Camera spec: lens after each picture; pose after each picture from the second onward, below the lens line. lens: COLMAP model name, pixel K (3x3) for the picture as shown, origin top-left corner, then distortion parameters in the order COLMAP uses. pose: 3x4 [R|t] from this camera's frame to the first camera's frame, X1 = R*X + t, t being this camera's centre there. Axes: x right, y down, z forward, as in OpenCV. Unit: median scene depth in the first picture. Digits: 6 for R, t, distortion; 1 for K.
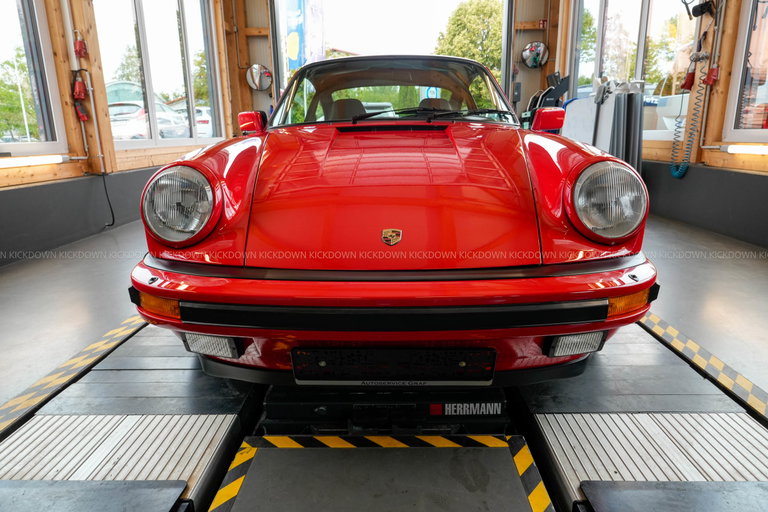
lens RADIAL K [[485.8, 0, 384.0], [0, 485.8, 256.0], [0, 0, 1]] dist [0.001207, -0.001490]
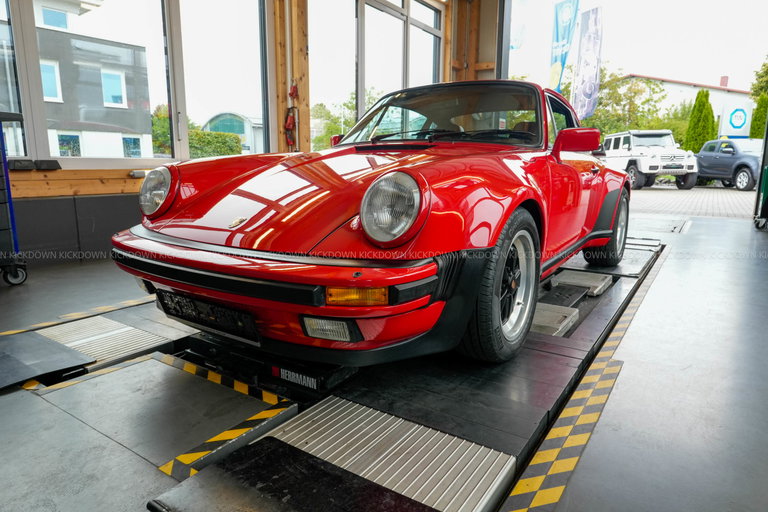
lens RADIAL K [[485.8, 0, 384.0], [0, 485.8, 256.0], [0, 0, 1]] dist [0.001207, -0.001490]
pose [[0.841162, 0.121263, -0.527012, 0.343369], [-0.151952, 0.988272, -0.015134, 0.003494], [0.518996, 0.092811, 0.849723, 0.032005]]
